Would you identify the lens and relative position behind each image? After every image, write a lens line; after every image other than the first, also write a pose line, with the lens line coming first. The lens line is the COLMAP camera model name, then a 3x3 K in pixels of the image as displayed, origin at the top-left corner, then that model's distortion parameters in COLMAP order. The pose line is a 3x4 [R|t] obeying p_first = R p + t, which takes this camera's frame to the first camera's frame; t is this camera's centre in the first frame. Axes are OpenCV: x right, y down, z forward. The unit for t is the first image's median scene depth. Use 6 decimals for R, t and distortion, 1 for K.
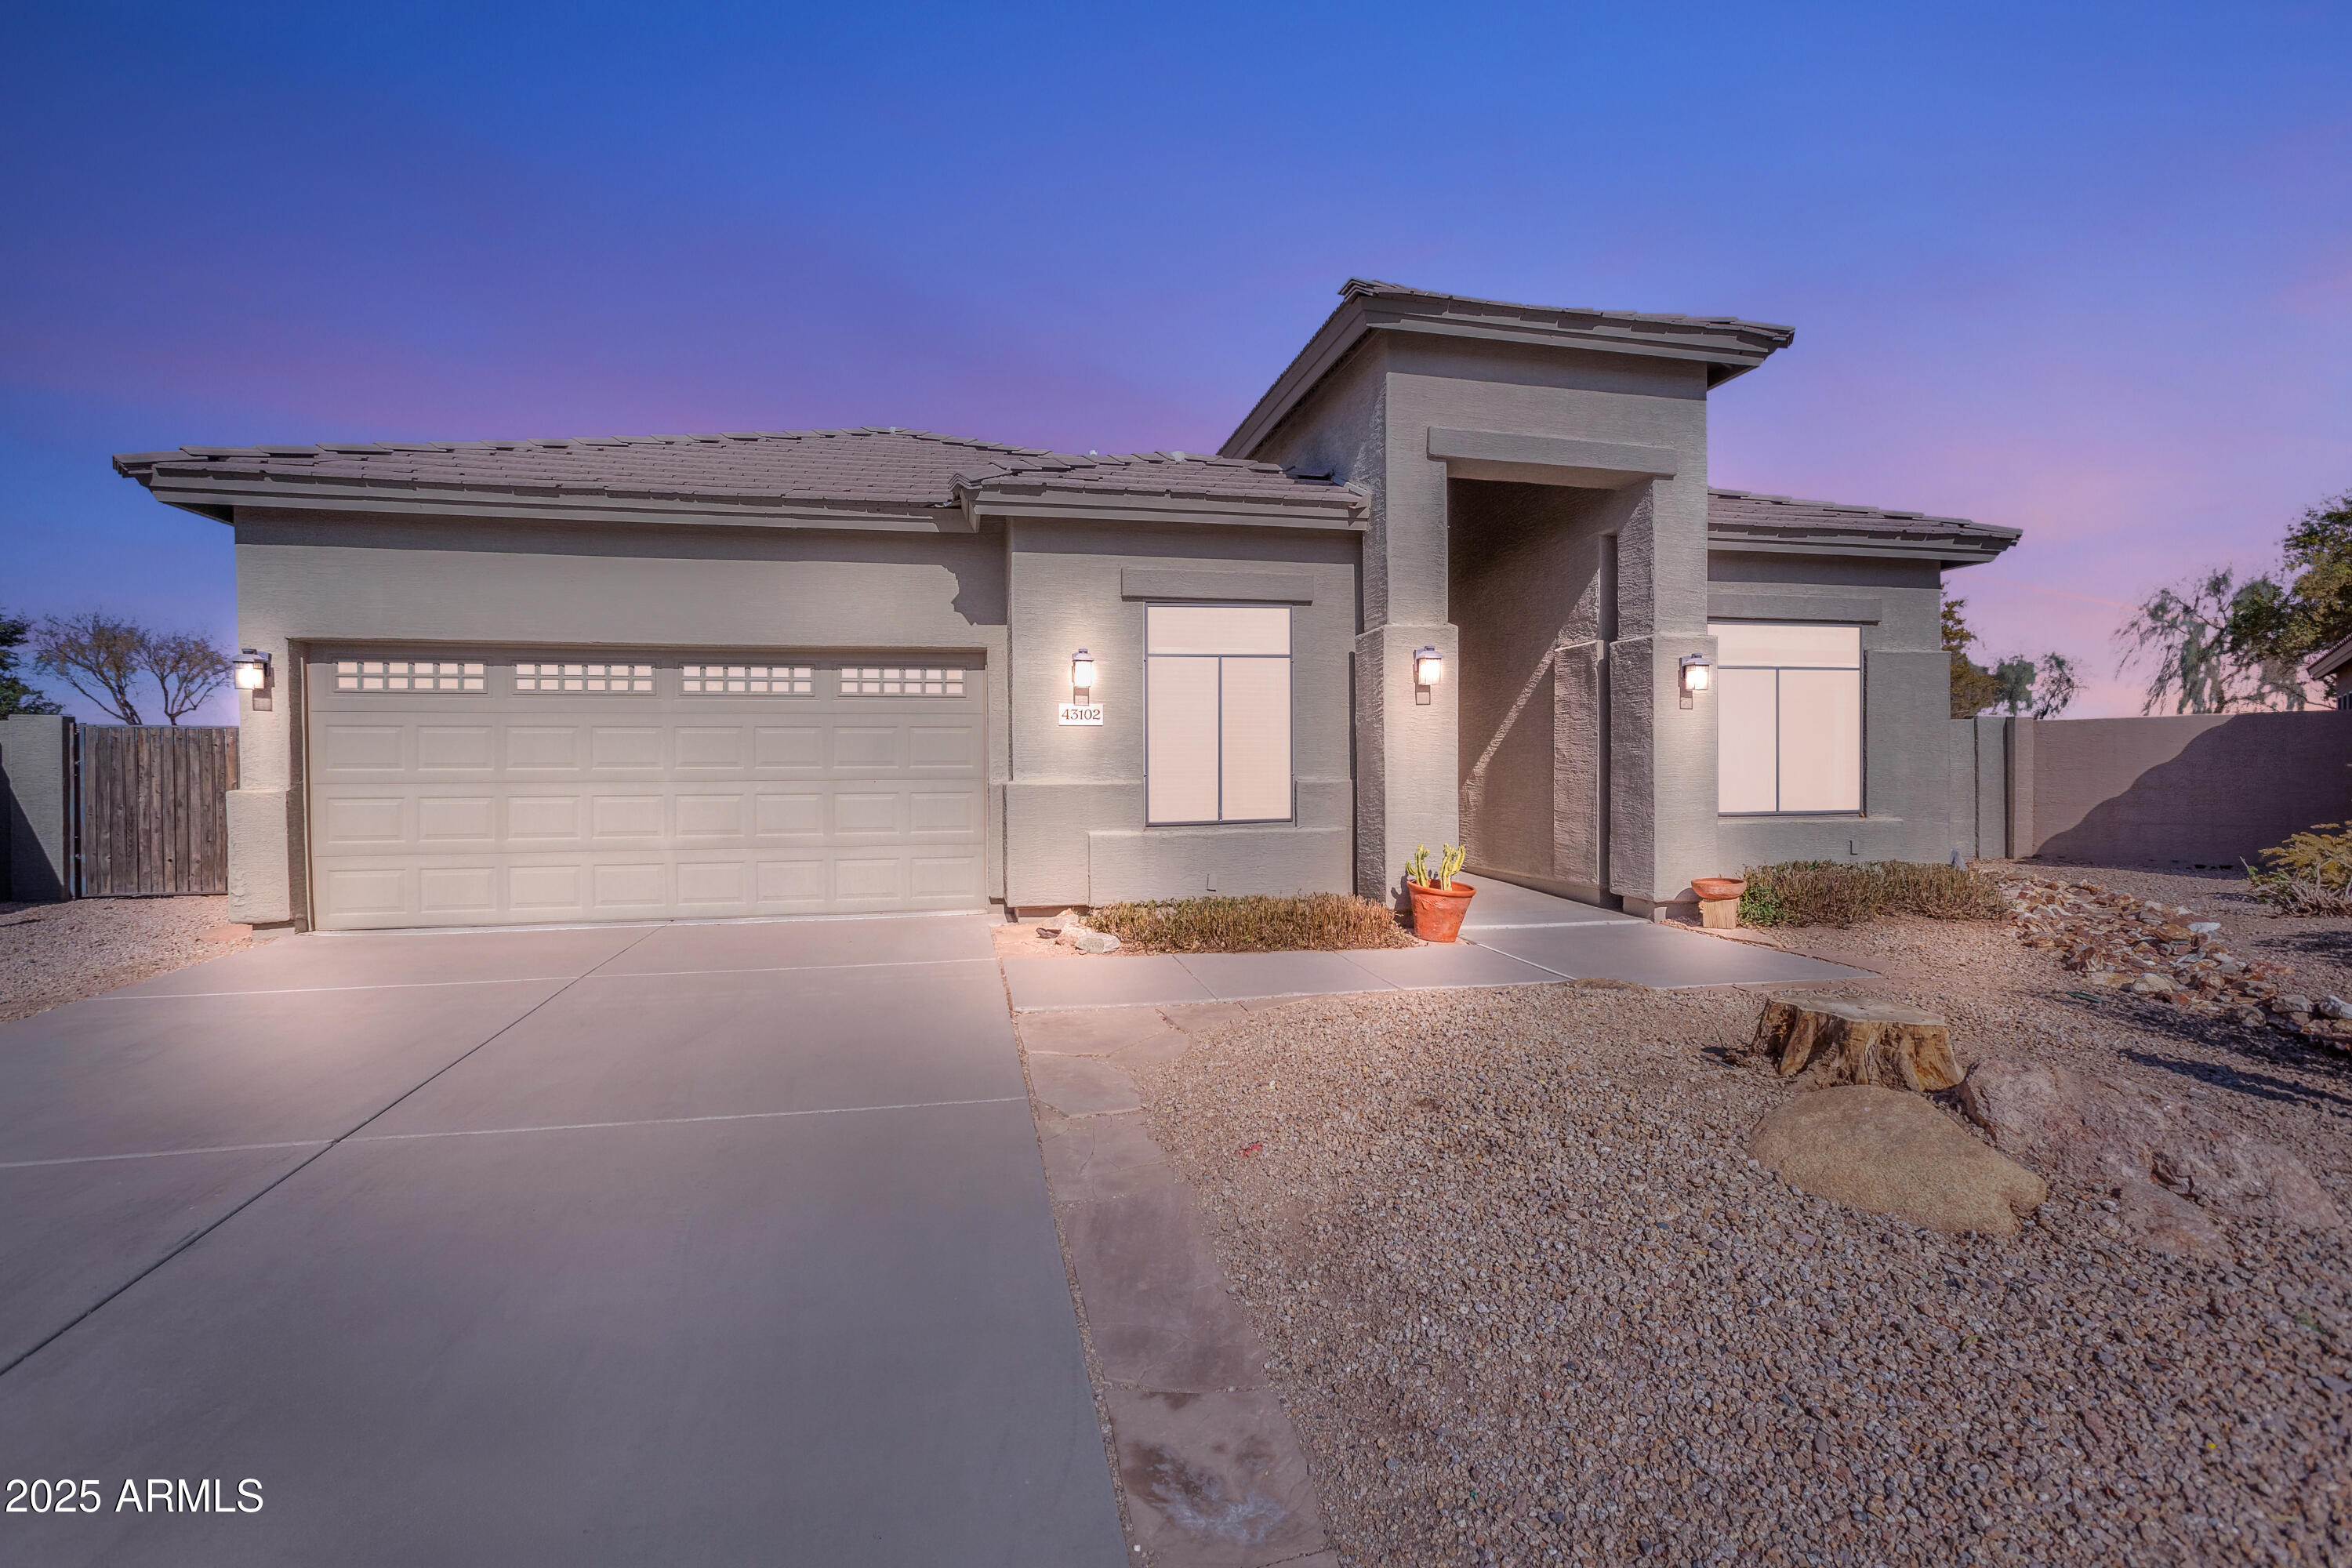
lens RADIAL K [[1055.8, 0, 1209.4], [0, 1055.8, 770.5], [0, 0, 1]] dist [-0.007997, 0.006763]
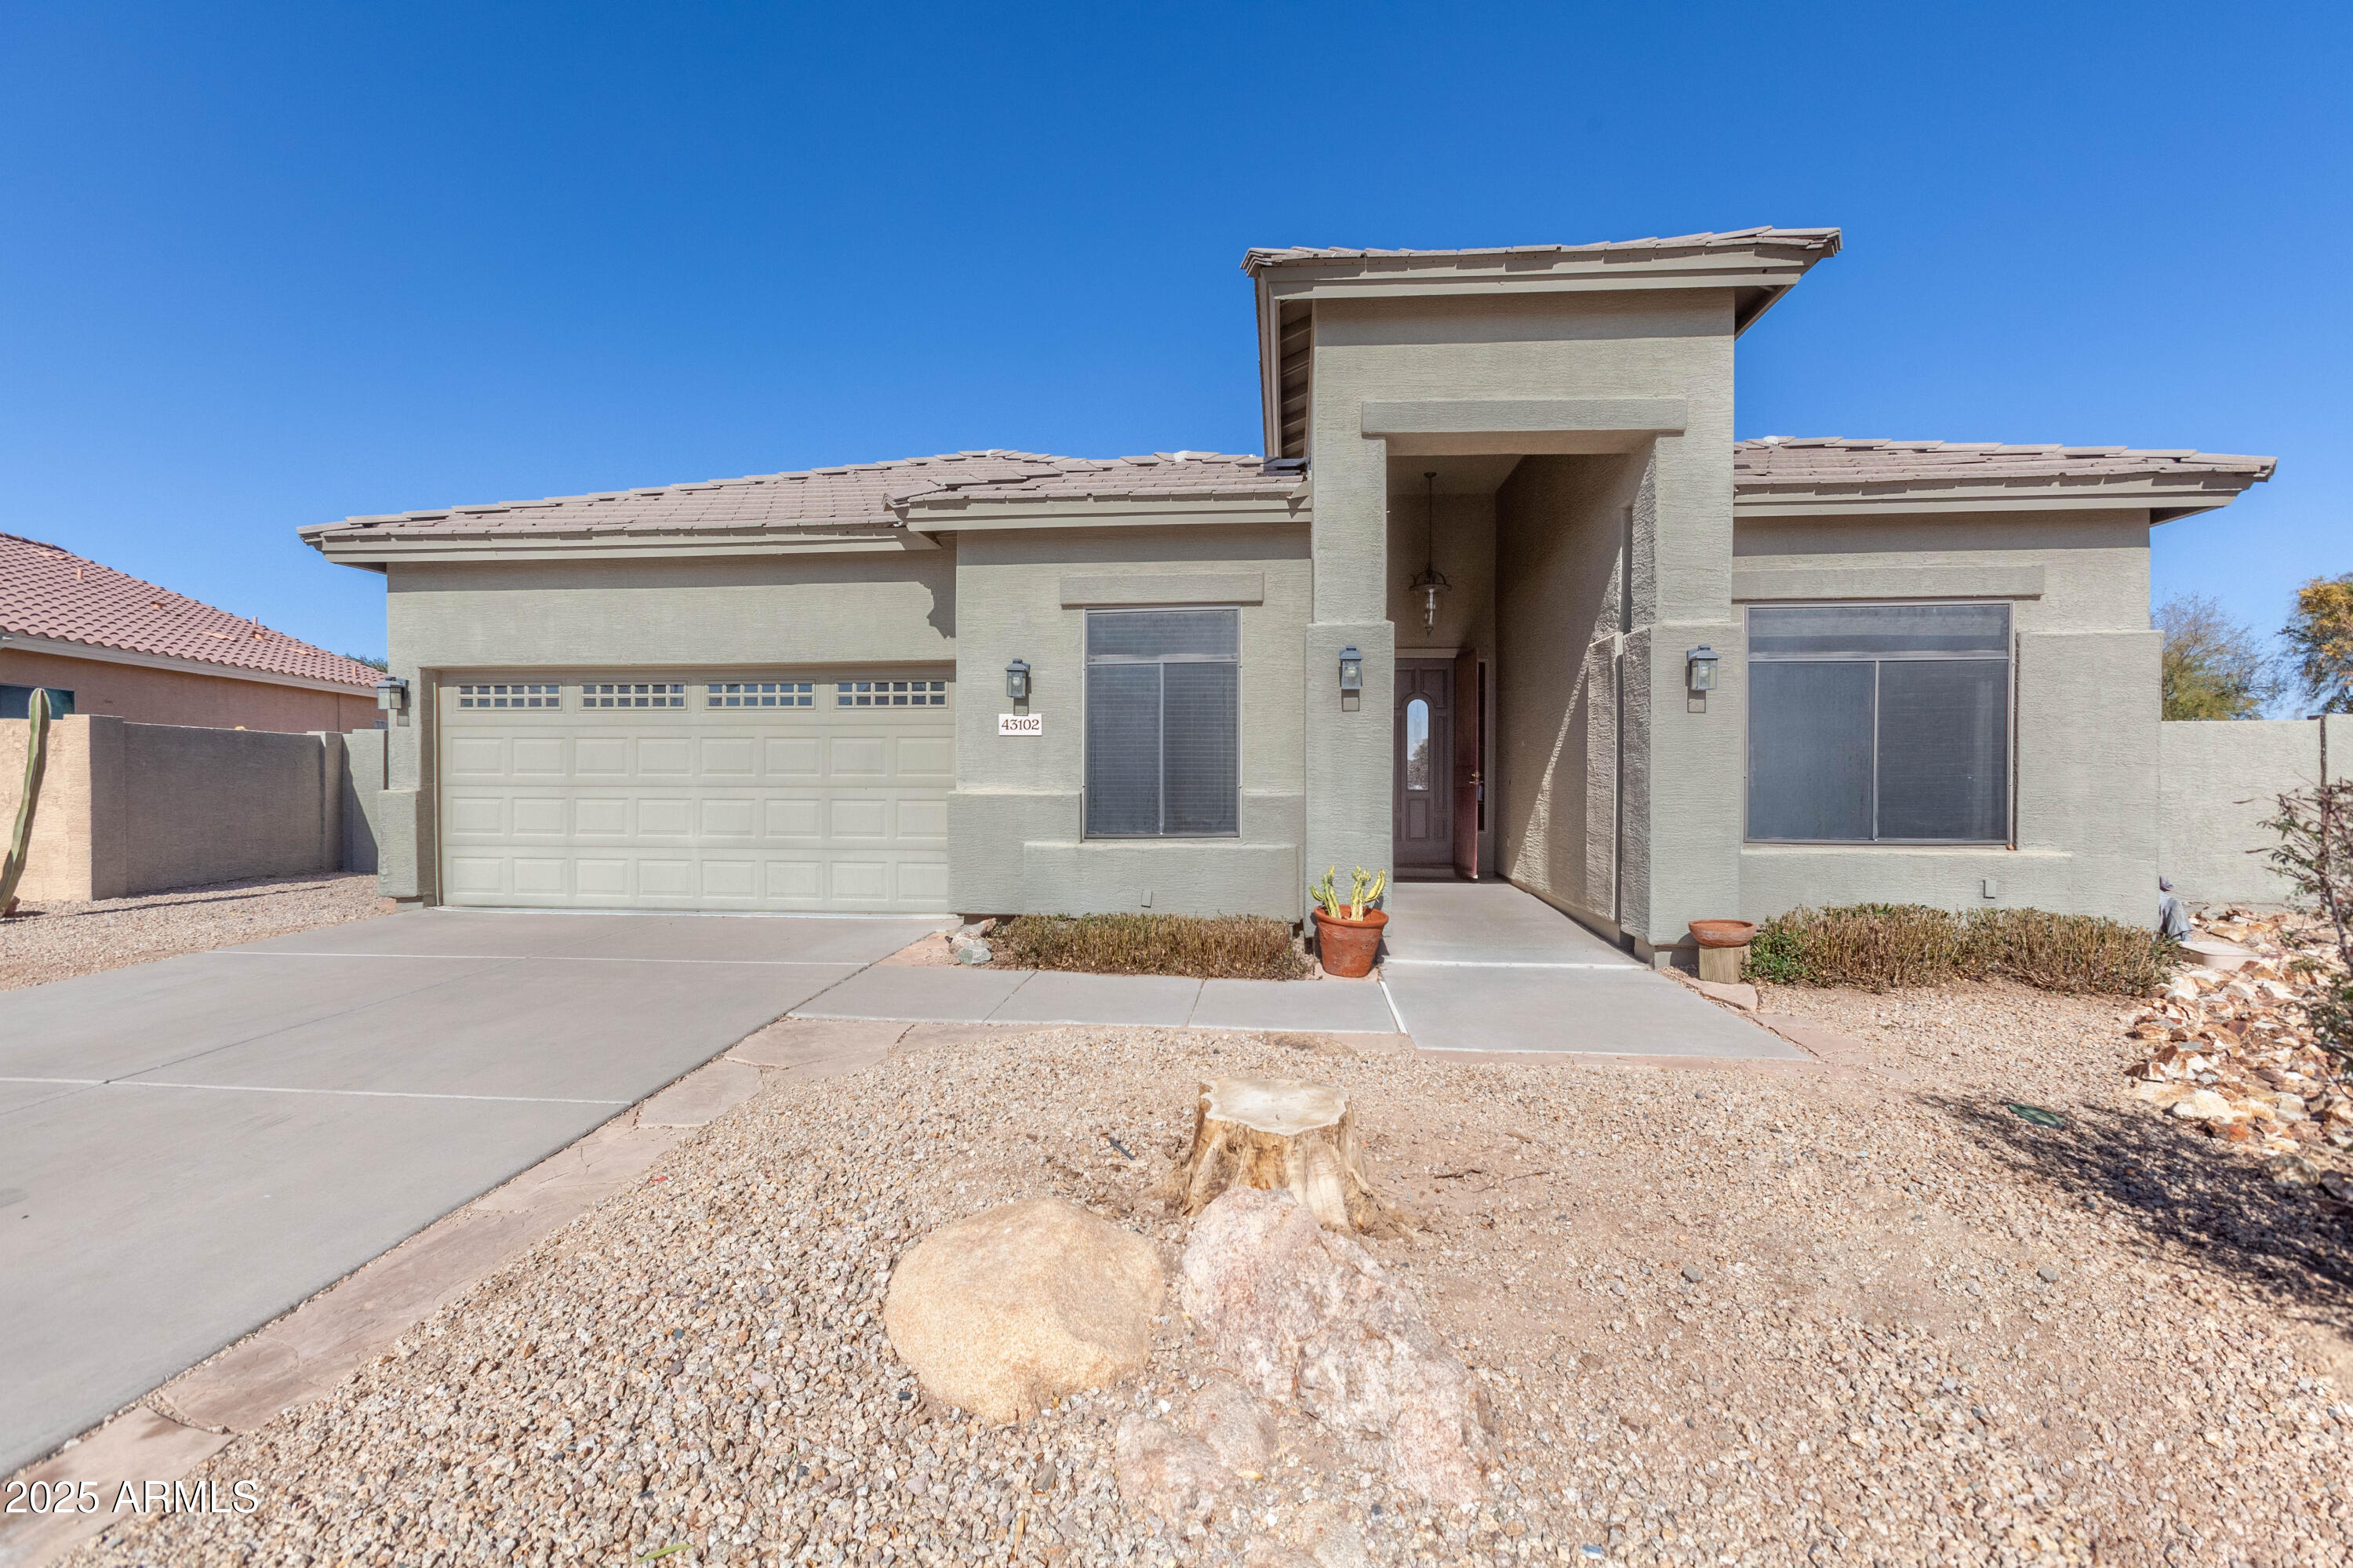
lens RADIAL K [[1056.3, 0, 1217.4], [0, 1056.3, 774.1], [0, 0, 1]] dist [-0.007997, 0.006763]
pose [[0.951746, 0.007822, -0.306786, 0.357600], [-0.008311, 0.999965, -0.000291, -0.007325], [0.306773, 0.002826, 0.951778, 0.104230]]
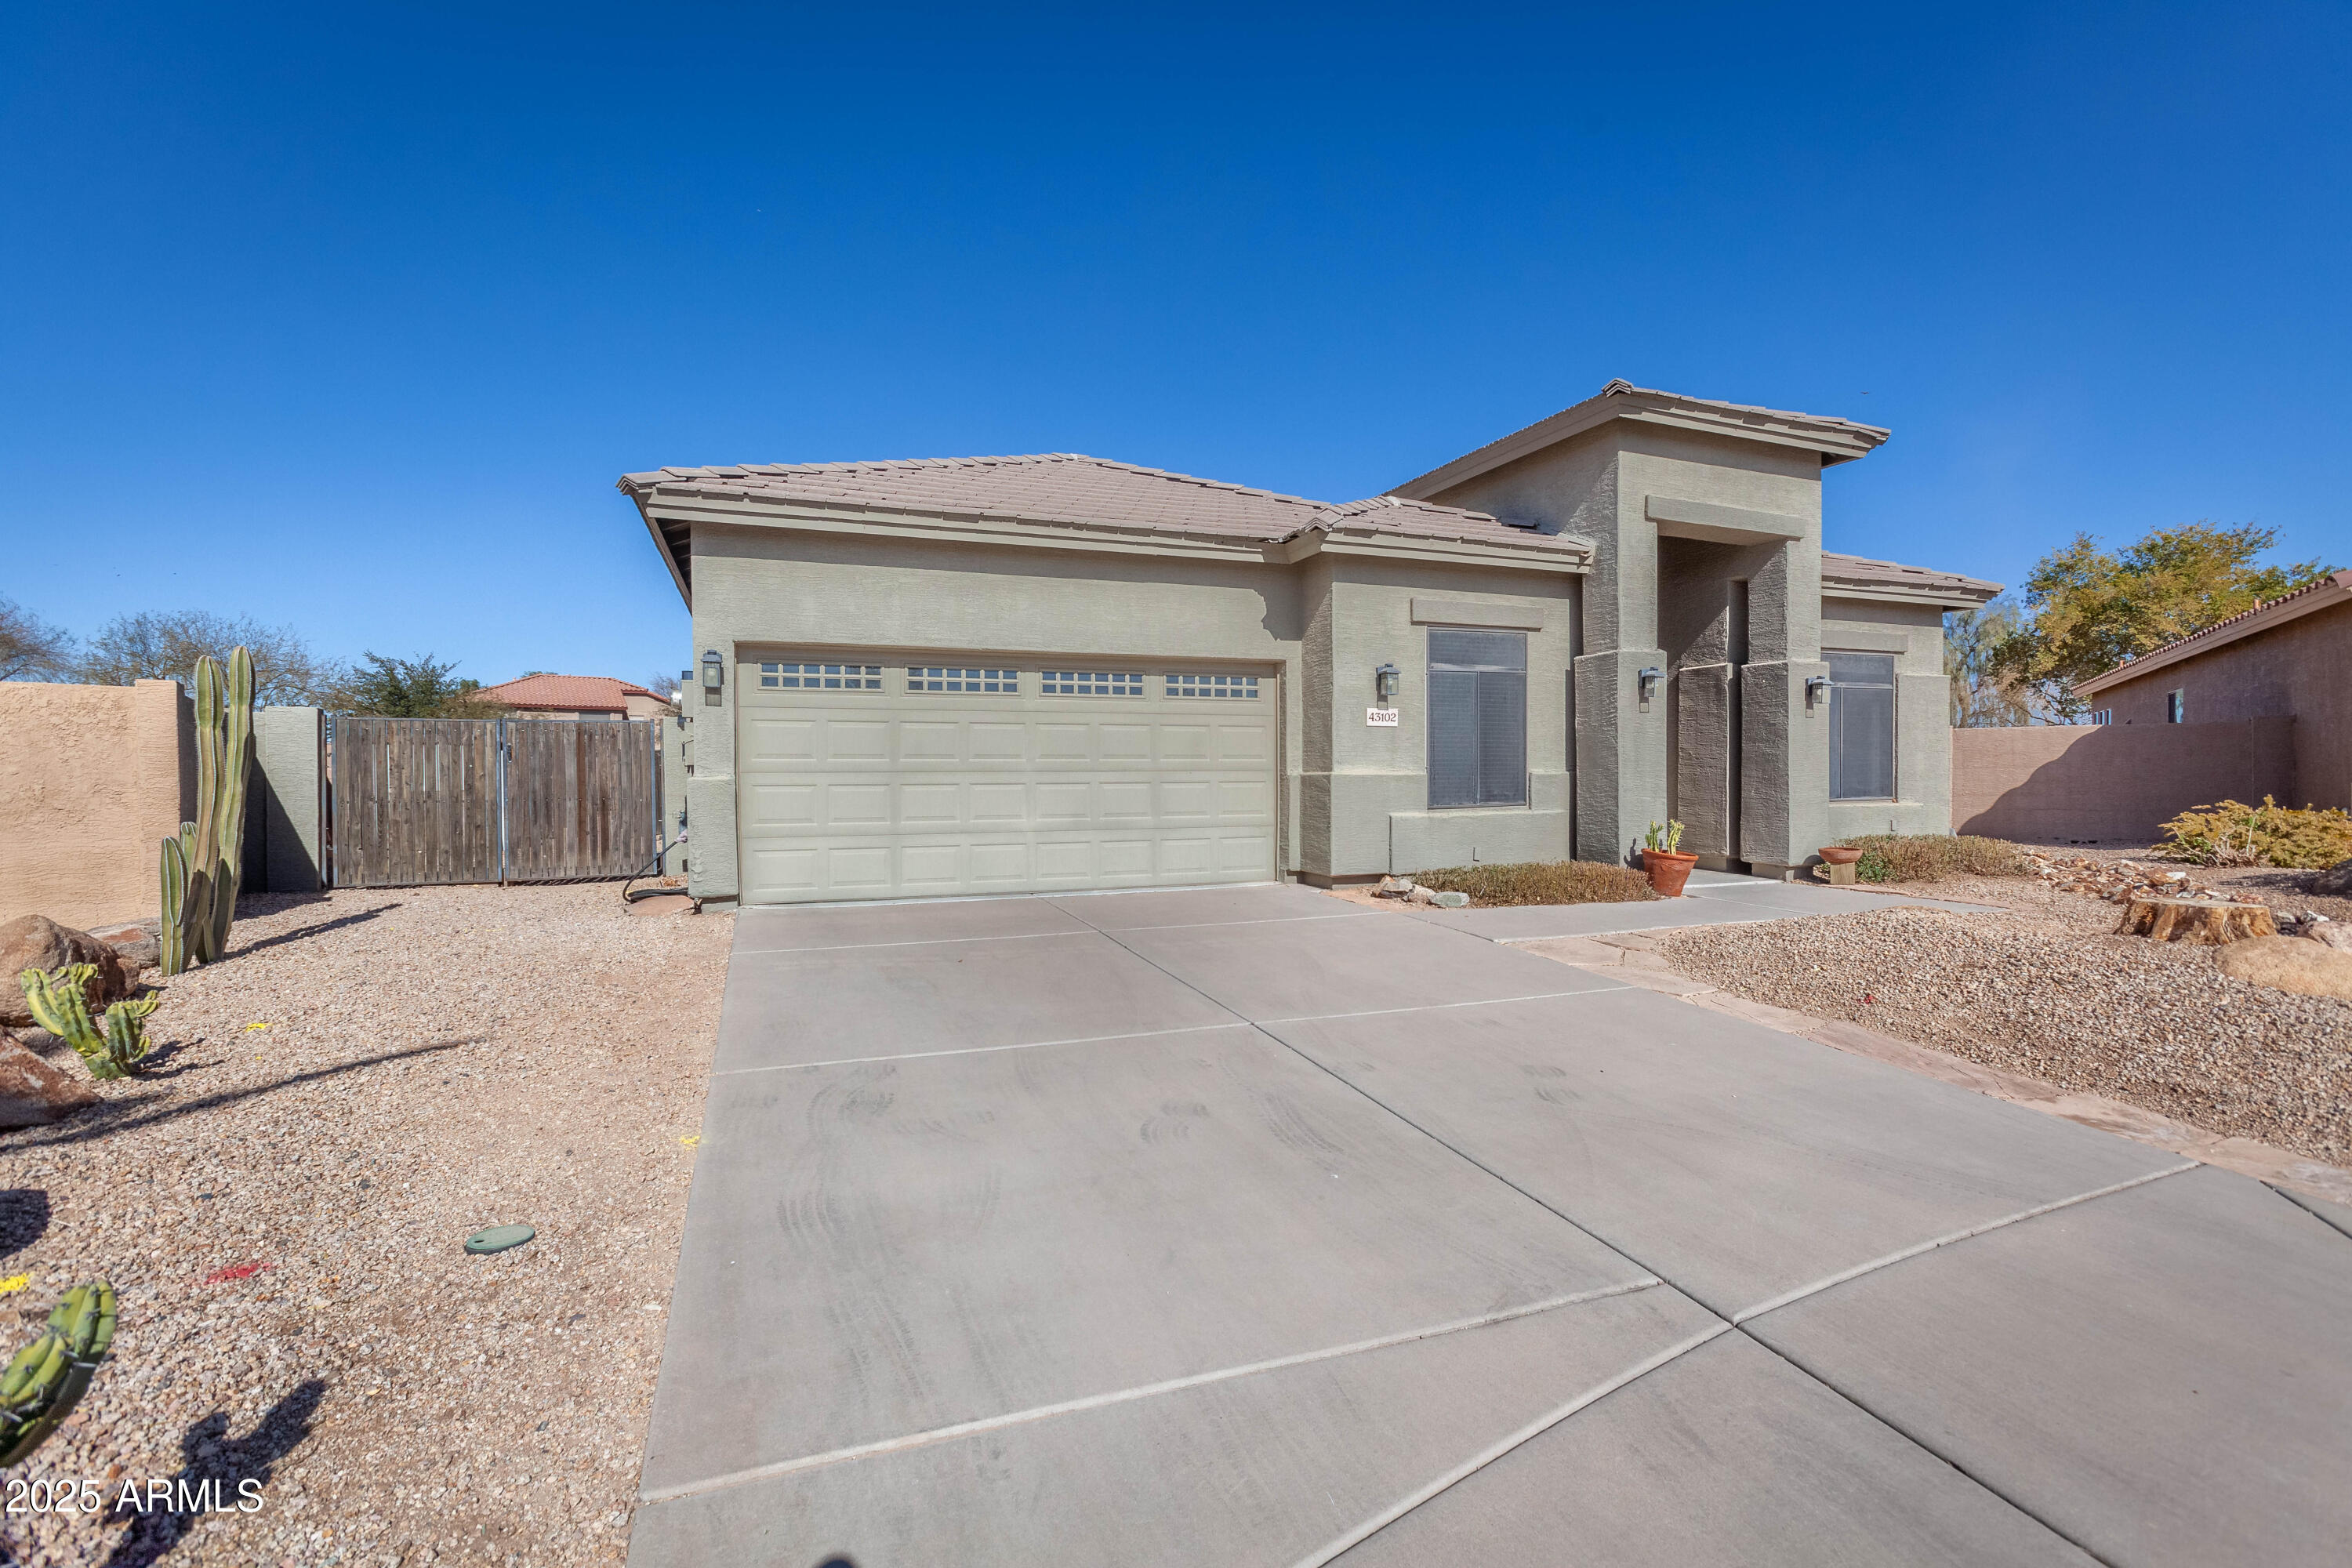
lens RADIAL K [[1055.8, 0, 1188.5], [0, 1055.8, 772.9], [0, 0, 1]] dist [-0.007997, 0.006763]
pose [[0.985937, 0.001766, 0.167111, -0.536182], [-0.001759, 0.999998, -0.000190, 0.011639], [-0.167111, -0.000107, 0.985938, -0.159986]]
